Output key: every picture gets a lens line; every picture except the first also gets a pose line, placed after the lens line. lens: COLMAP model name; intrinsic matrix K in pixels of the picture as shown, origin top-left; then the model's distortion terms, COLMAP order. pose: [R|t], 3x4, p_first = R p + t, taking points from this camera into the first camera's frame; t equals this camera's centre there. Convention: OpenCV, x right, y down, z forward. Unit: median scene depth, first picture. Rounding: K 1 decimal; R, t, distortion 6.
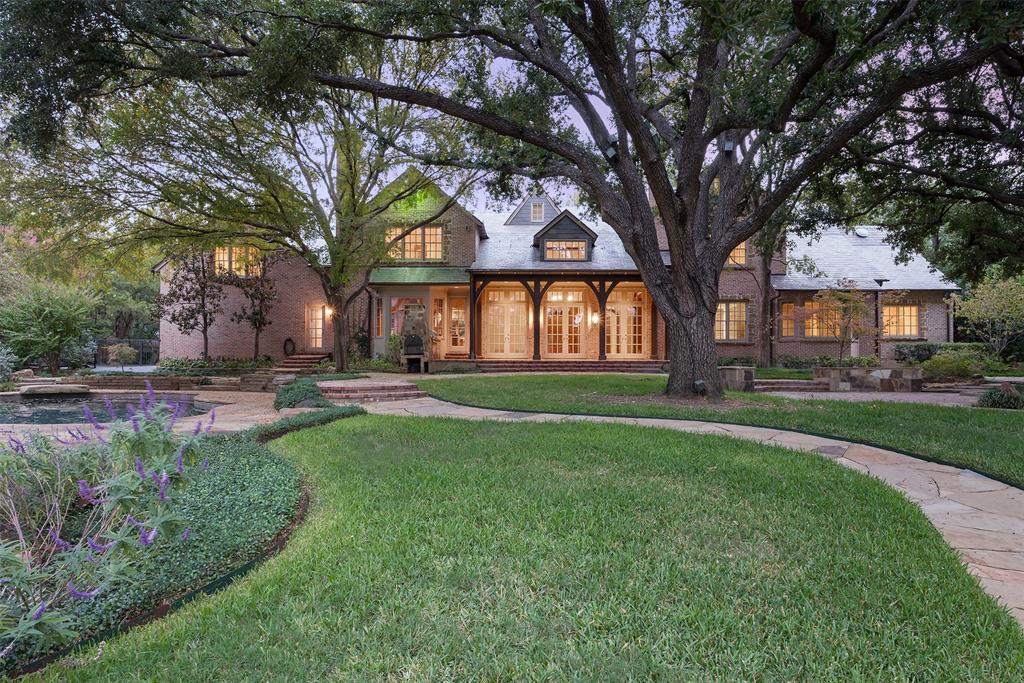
lens RADIAL K [[648.5, 0, 514.3], [0, 648.5, 352.0], [0, 0, 1]] dist [0.006200, -0.000162]
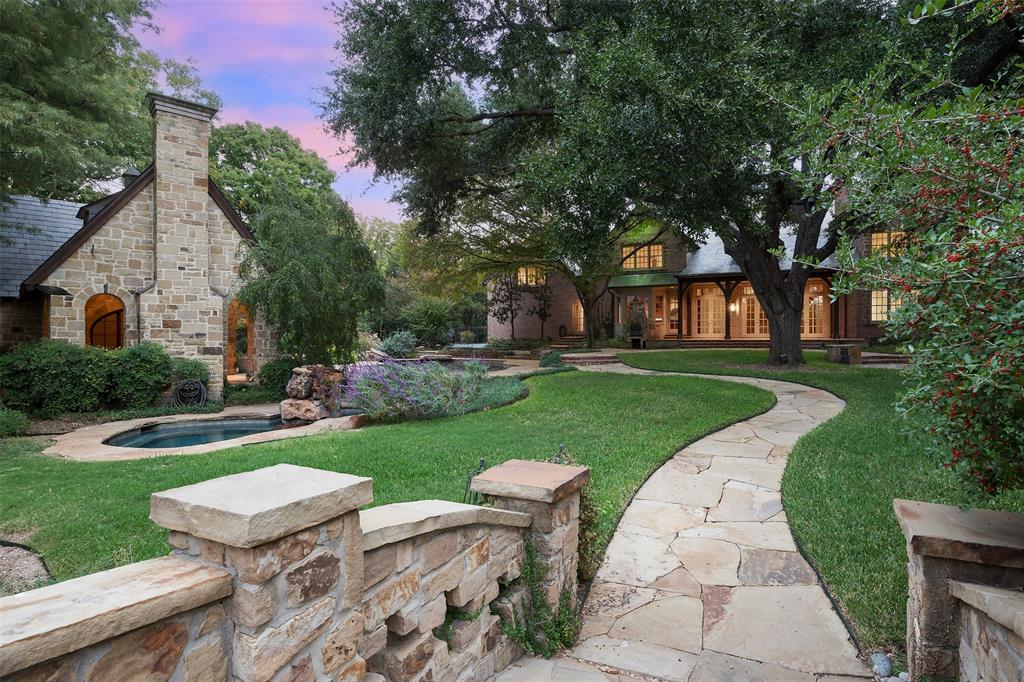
lens RADIAL K [[538.9, 0, 512.0], [0, 538.9, 341.0], [0, 0, 1]] dist [0.002219, 0.000549]
pose [[0.895306, -0.004086, -0.445433, 0.118275], [0.012737, 0.999784, 0.016431, -0.007615], [0.445270, -0.020384, 0.895164, -0.193089]]
